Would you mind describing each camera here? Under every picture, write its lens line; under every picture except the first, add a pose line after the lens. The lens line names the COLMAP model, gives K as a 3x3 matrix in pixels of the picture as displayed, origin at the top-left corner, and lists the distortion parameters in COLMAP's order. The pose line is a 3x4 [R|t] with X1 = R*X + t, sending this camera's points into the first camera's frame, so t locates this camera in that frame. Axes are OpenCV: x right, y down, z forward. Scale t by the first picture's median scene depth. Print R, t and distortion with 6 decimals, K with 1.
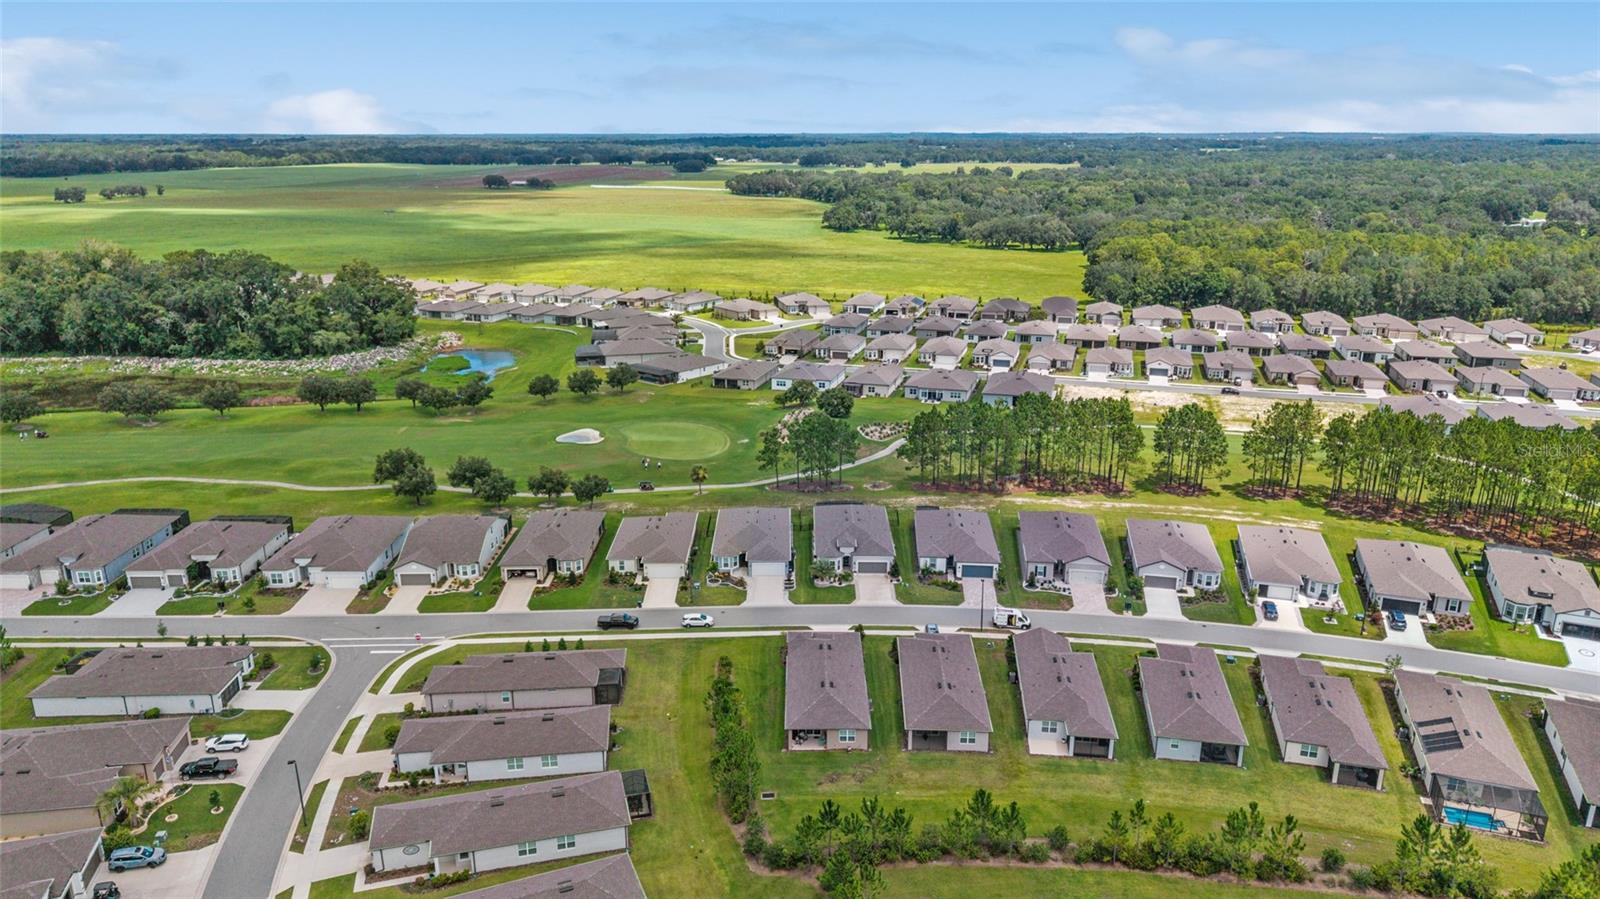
lens RADIAL K [[1060.7, 0, 800.0], [0, 1060.7, 449.5], [0, 0, 1]] dist [0.040964, -0.047673]
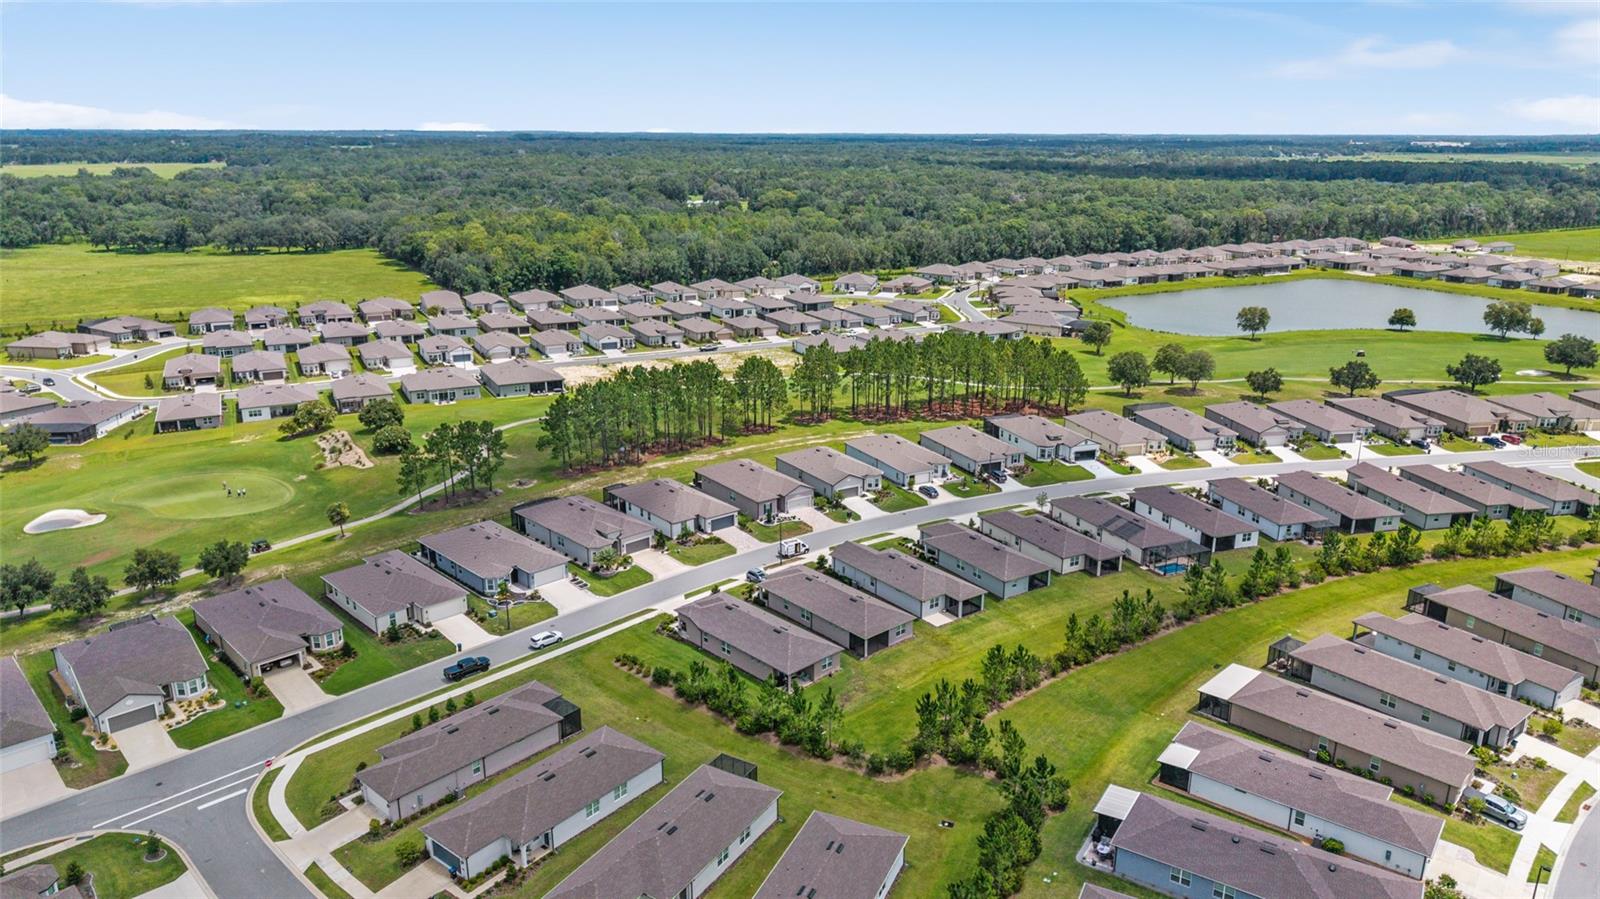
lens RADIAL K [[1060.7, 0, 800.0], [0, 1060.7, 449.5], [0, 0, 1]] dist [0.040964, -0.047673]
pose [[0.722990, -0.195059, 0.662750, -0.266692], [0.194018, 0.978034, 0.076200, -0.014509], [-0.663056, 0.073494, 0.744953, 0.074796]]
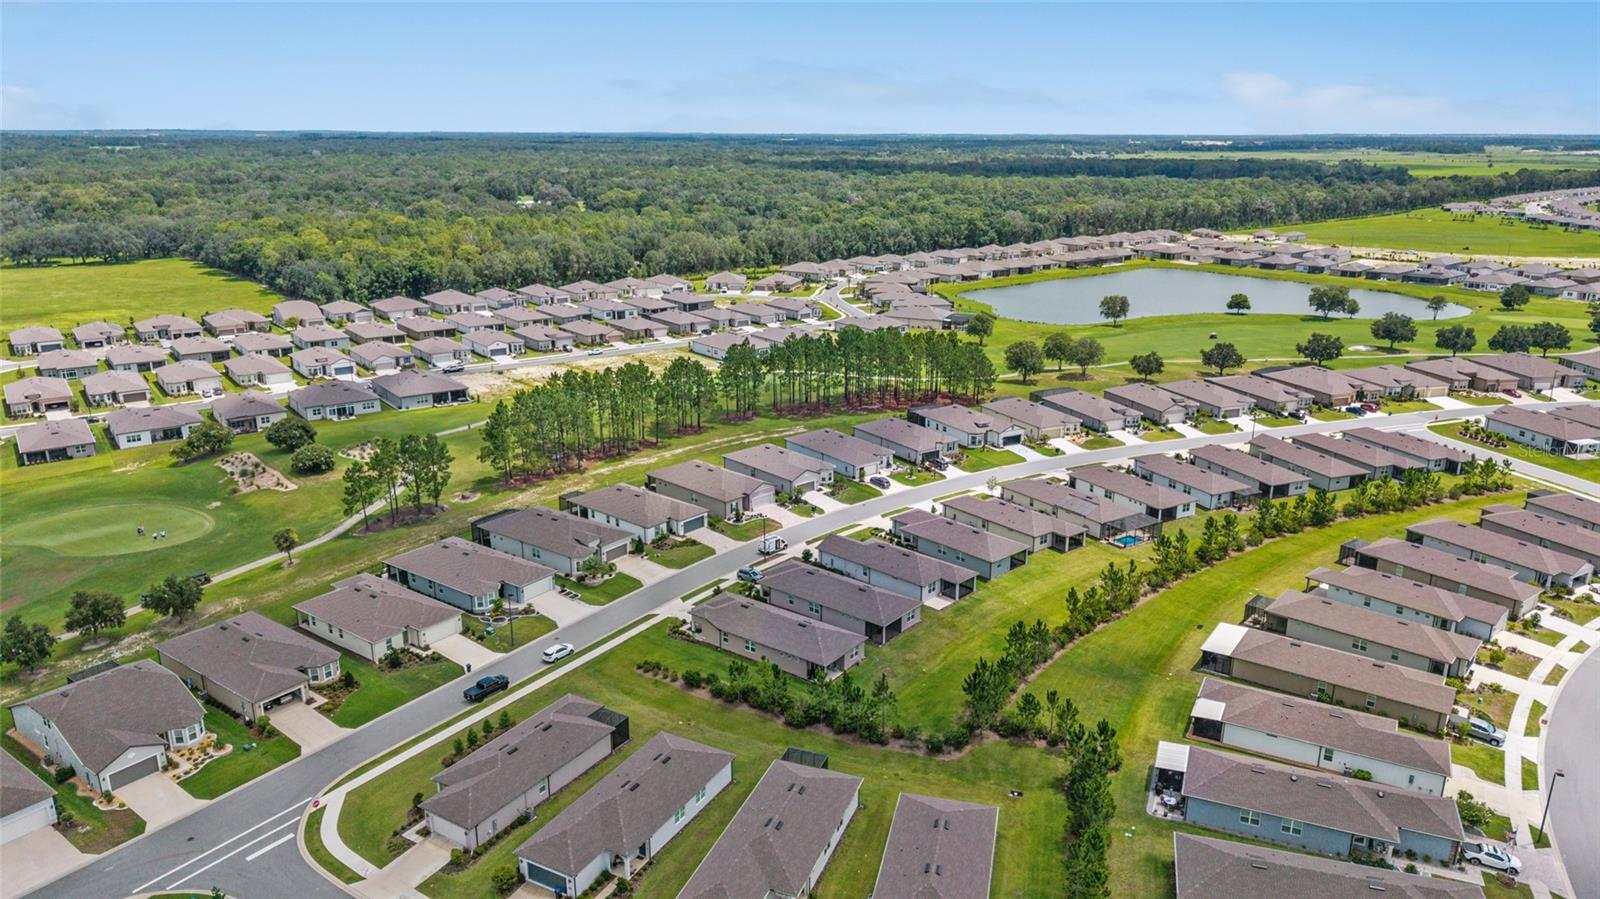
lens RADIAL K [[1060.7, 0, 800.0], [0, 1060.7, 449.5], [0, 0, 1]] dist [0.040964, -0.047673]
pose [[0.593120, -0.228246, 0.772083, -0.325332], [0.226881, 0.967493, 0.111722, -0.030759], [-0.772485, 0.108906, 0.625624, 0.129441]]
